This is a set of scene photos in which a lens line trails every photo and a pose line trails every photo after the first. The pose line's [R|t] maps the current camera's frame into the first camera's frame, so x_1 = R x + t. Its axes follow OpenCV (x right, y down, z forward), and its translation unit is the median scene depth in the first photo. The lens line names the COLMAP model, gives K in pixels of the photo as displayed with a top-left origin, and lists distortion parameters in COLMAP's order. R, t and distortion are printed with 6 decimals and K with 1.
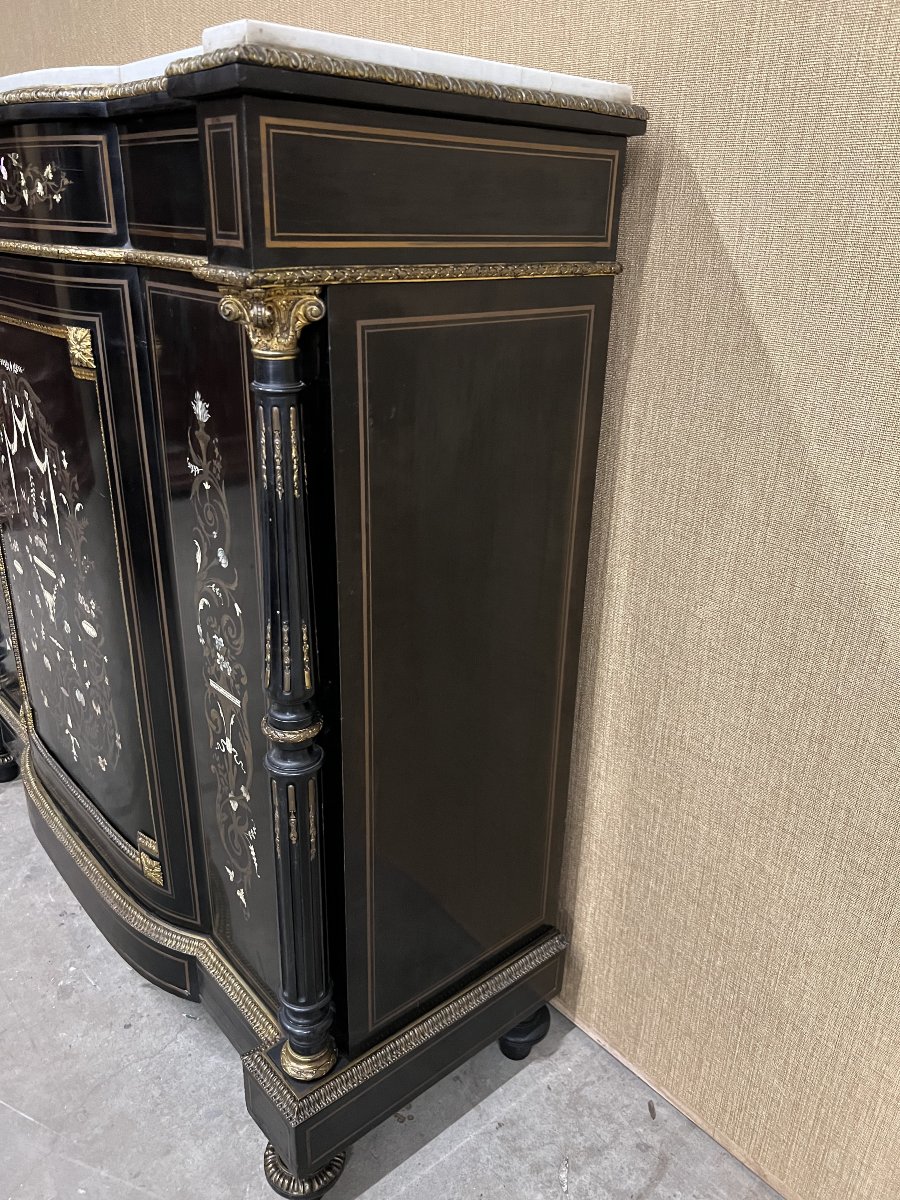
lens RADIAL K [[896.0, 0, 448.3], [0, 896.0, 604.5], [0, 0, 1]] dist [0.058471, -0.076368]
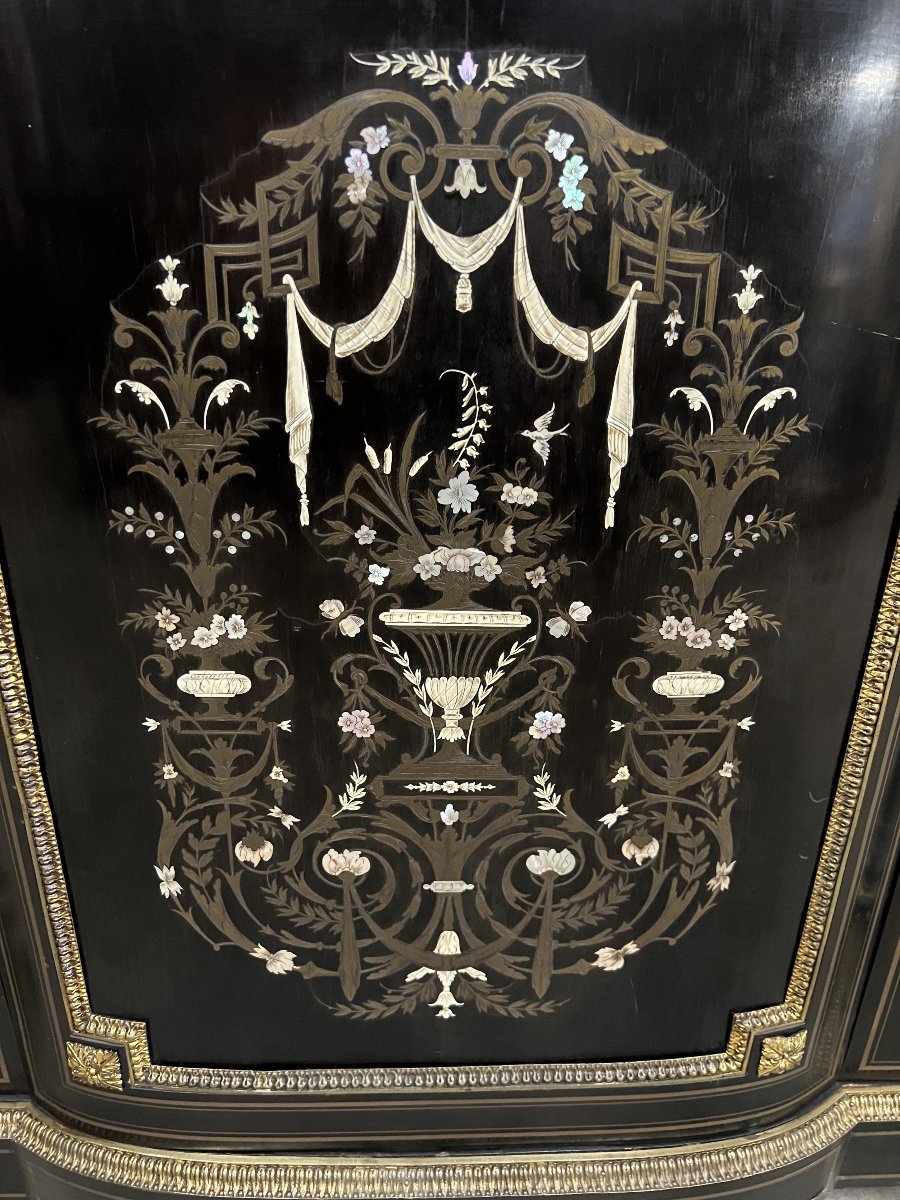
lens RADIAL K [[913.6, 0, 439.3], [0, 913.6, 605.6], [0, 0, 1]] dist [0.031742, -0.051442]
pose [[0.631019, -0.339295, 0.697634, -0.932991], [0.304495, 0.935441, 0.179533, -0.157095], [-0.713510, 0.099138, 0.693595, 0.902988]]
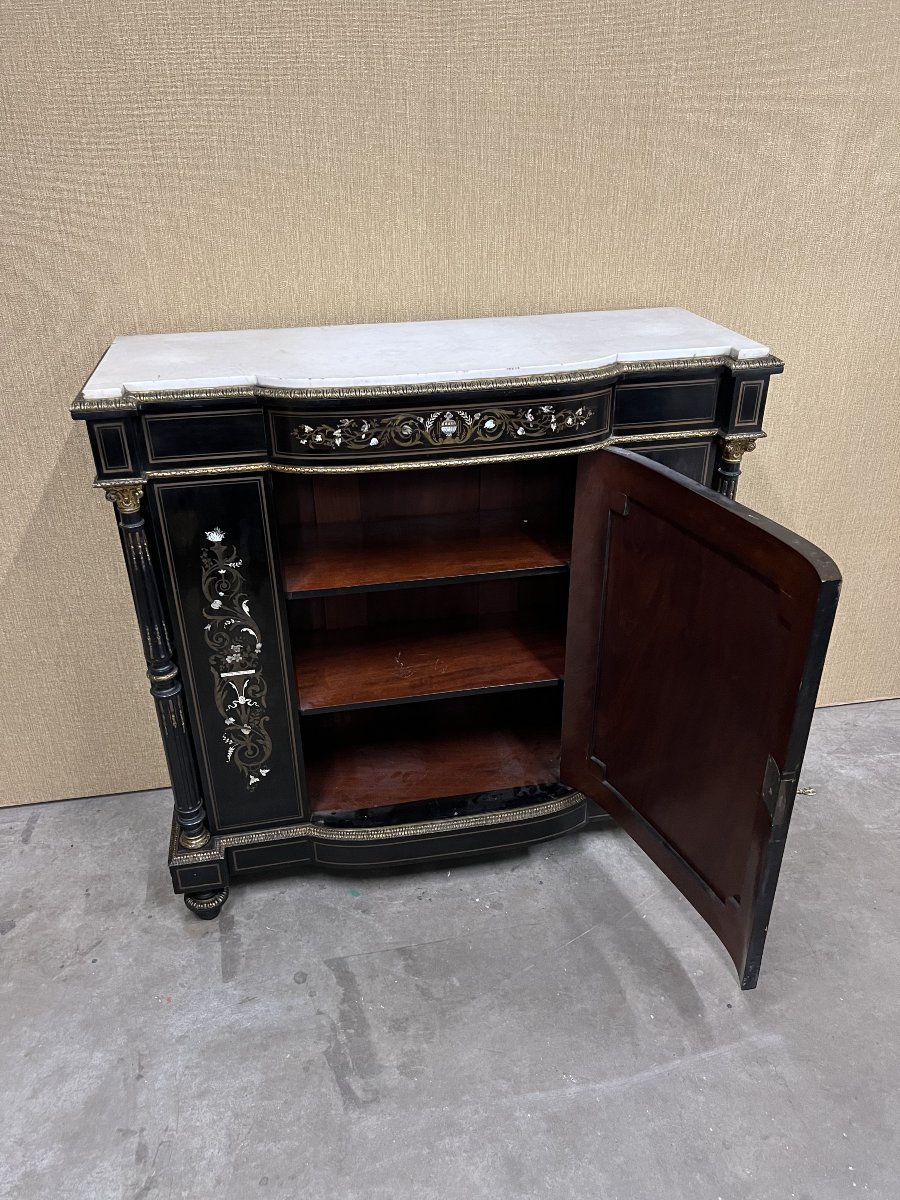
lens RADIAL K [[892.5, 0, 448.5], [0, 892.5, 606.0], [0, 0, 1]] dist [0.113589, -0.231067]
pose [[0.498354, -0.447810, 0.742368, -1.916179], [0.362006, 0.885539, 0.291158, -0.682578], [-0.787779, 0.123642, 0.603421, 0.127458]]
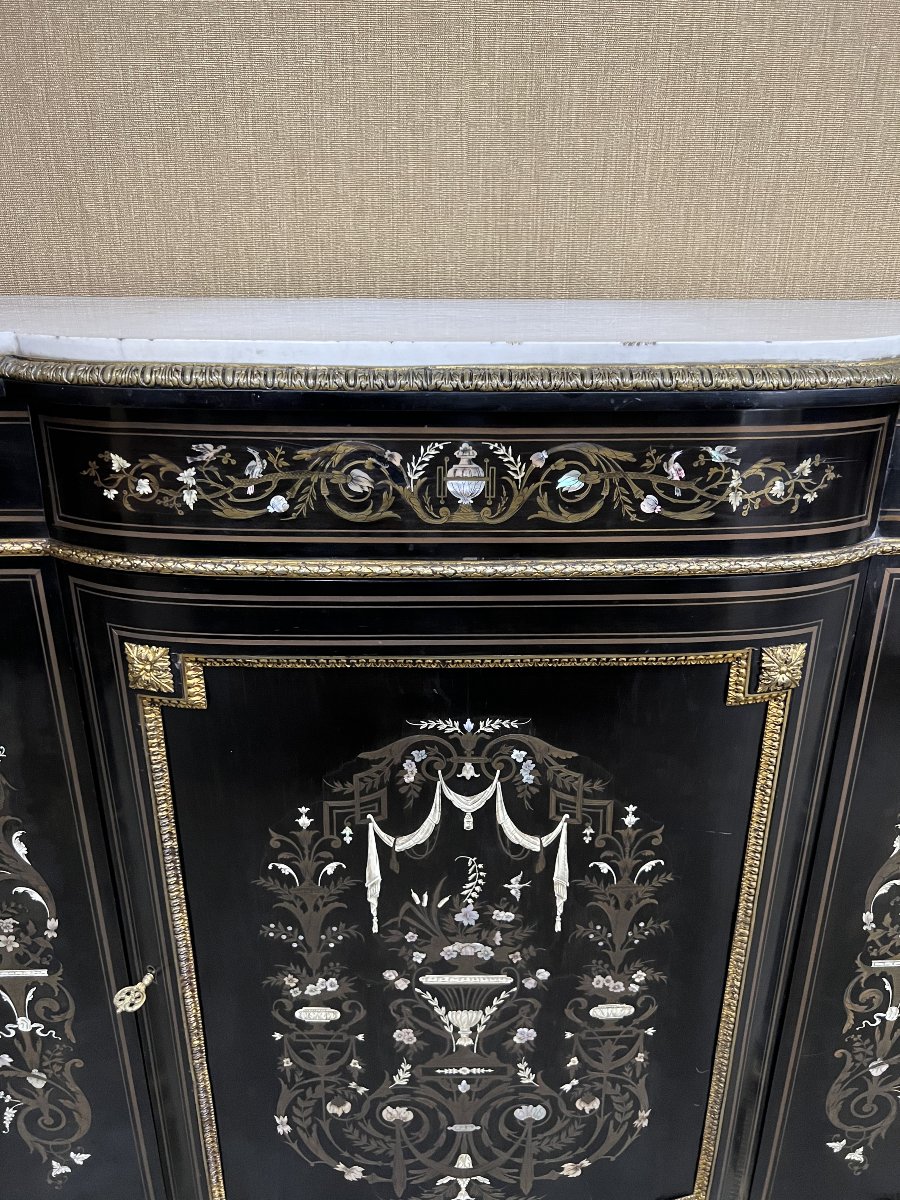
lens RADIAL K [[896.0, 0, 448.3], [0, 896.0, 604.5], [0, 0, 1]] dist [0.058471, -0.076368]
pose [[0.637650, -0.314640, 0.703139, -1.061197], [0.313210, 0.939821, 0.136512, -0.506154], [-0.703777, 0.133183, 0.697825, 0.632473]]
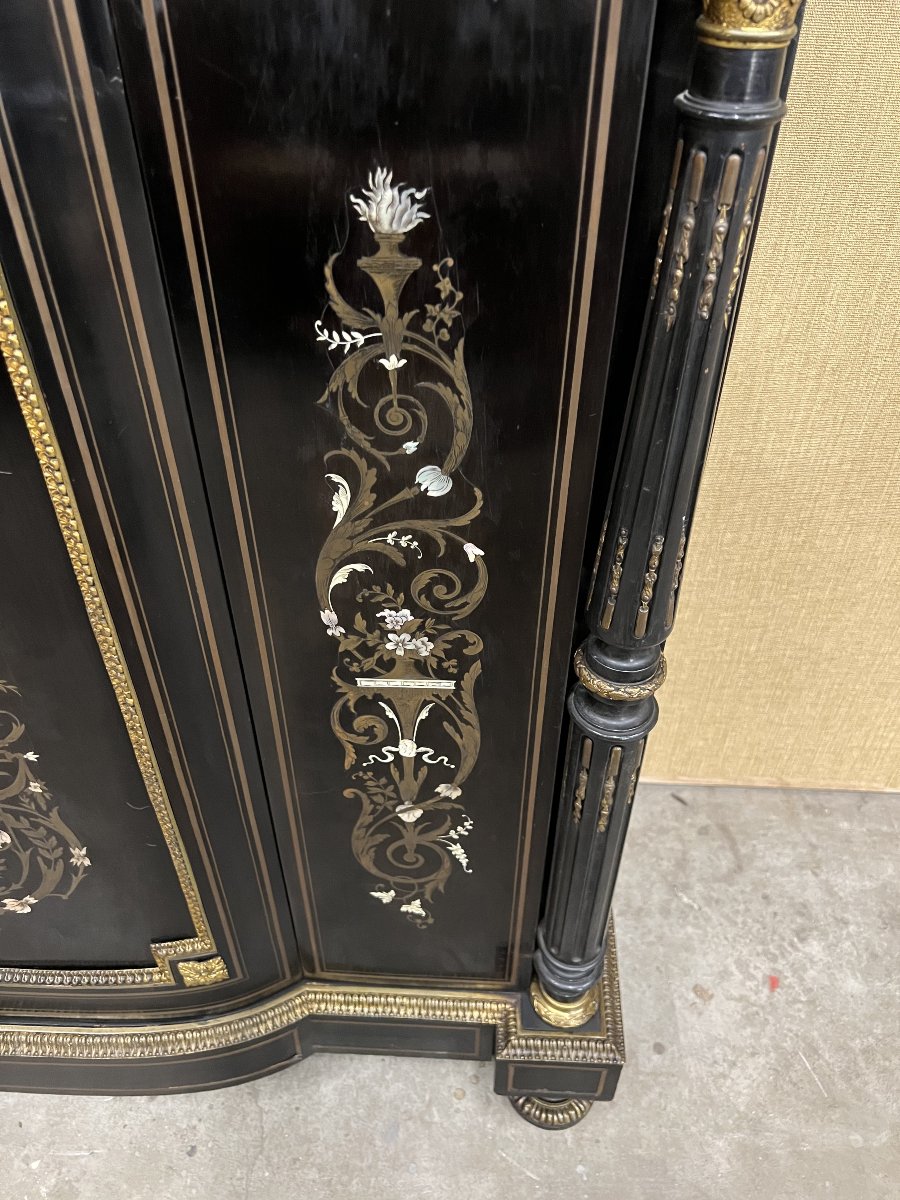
lens RADIAL K [[899.6, 0, 435.7], [0, 899.6, 603.4], [0, 0, 1]] dist [0.069775, -0.094440]
pose [[0.692705, -0.485917, 0.532958, -0.533583], [0.299782, 0.866095, 0.400012, -0.190695], [-0.655965, -0.117319, 0.745618, 0.523415]]
